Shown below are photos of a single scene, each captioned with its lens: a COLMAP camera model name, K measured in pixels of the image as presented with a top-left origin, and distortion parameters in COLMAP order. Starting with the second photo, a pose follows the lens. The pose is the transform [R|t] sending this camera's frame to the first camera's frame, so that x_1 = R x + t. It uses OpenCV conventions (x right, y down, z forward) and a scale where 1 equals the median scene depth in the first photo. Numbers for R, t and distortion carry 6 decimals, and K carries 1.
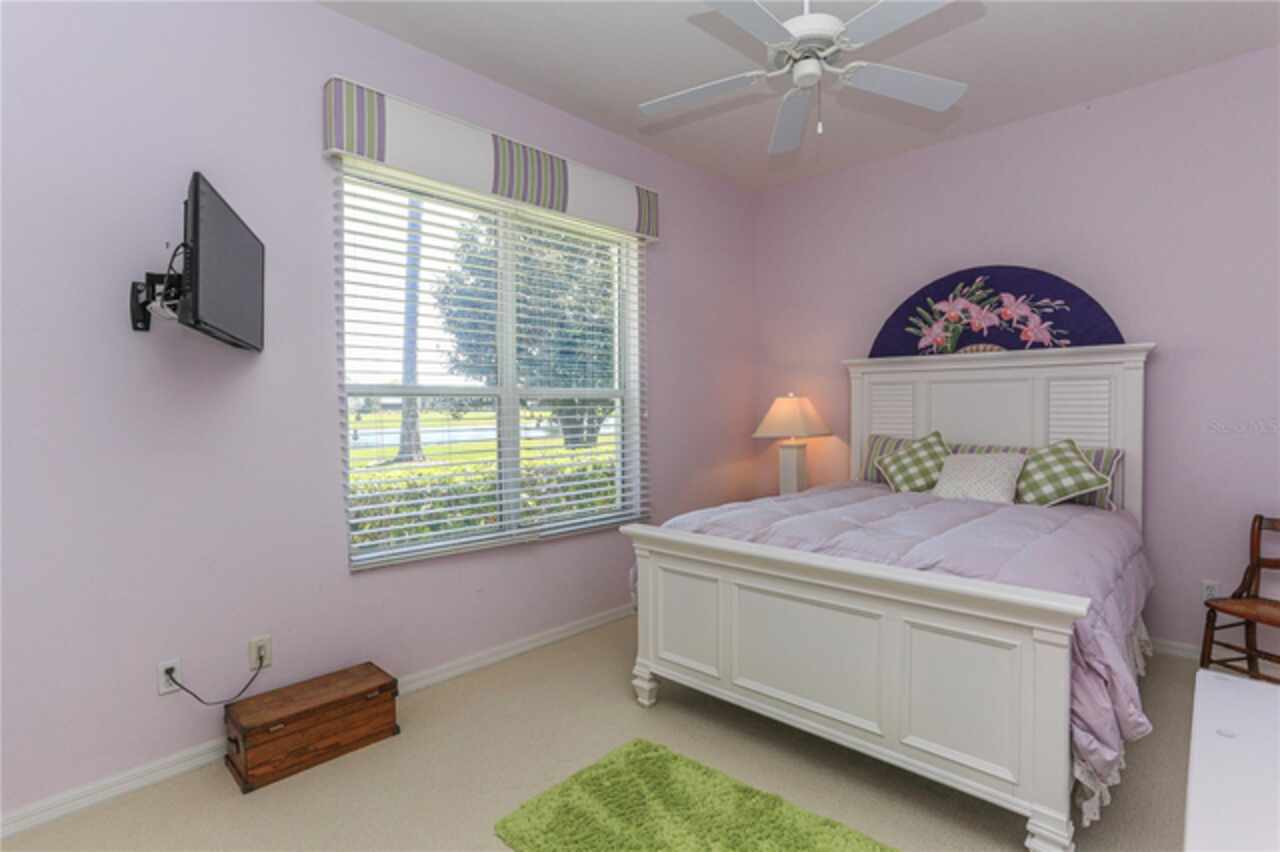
lens RADIAL K [[639.2, 0, 640.0], [0, 639.2, 426.0], [0, 0, 1]] dist [-0.036507, 0.001293]
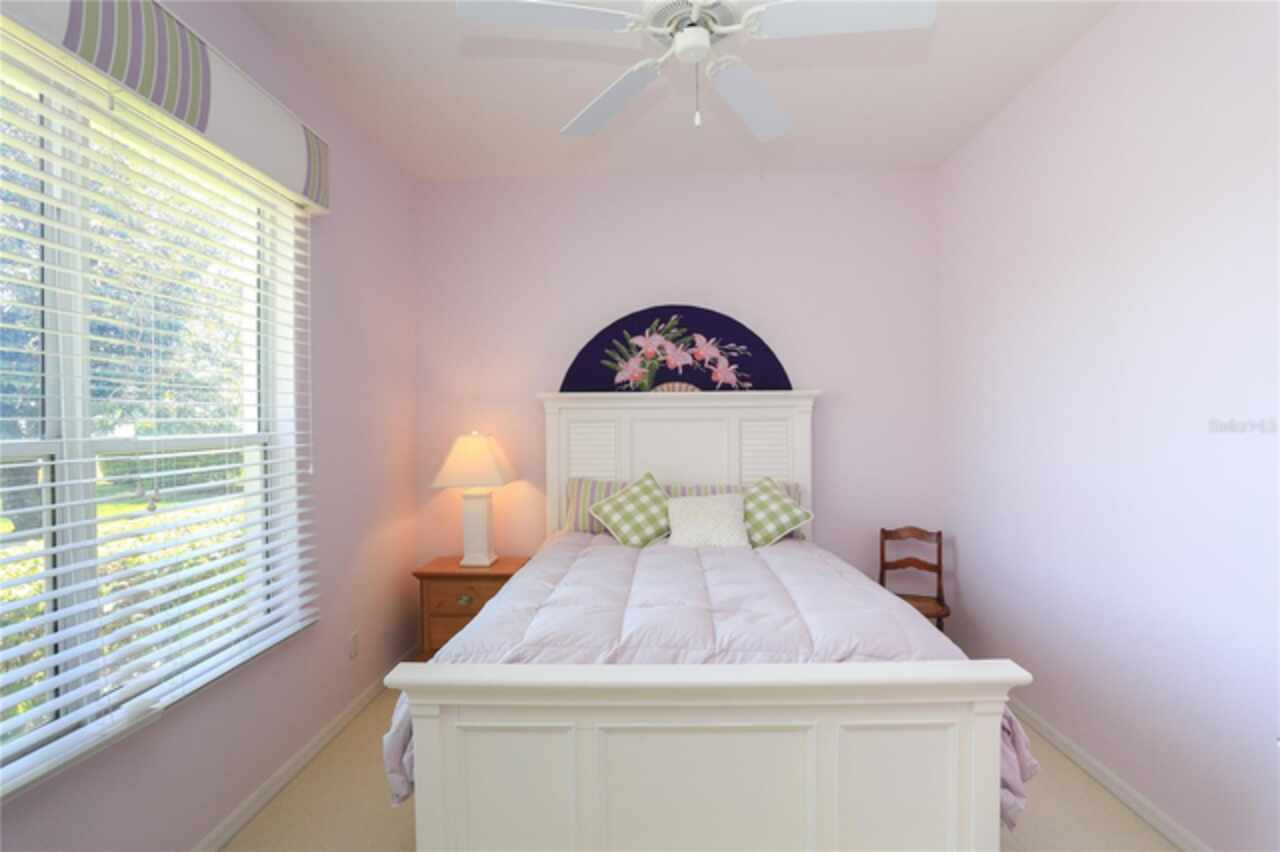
lens RADIAL K [[645.3, 0, 664.7], [0, 645.3, 429.4], [0, 0, 1]] dist [-0.079268, 0.026420]
pose [[0.722771, -0.011034, 0.691000, -0.180640], [0.023854, 0.999675, -0.008987, -0.047707], [-0.690676, 0.022979, 0.722799, 0.284900]]
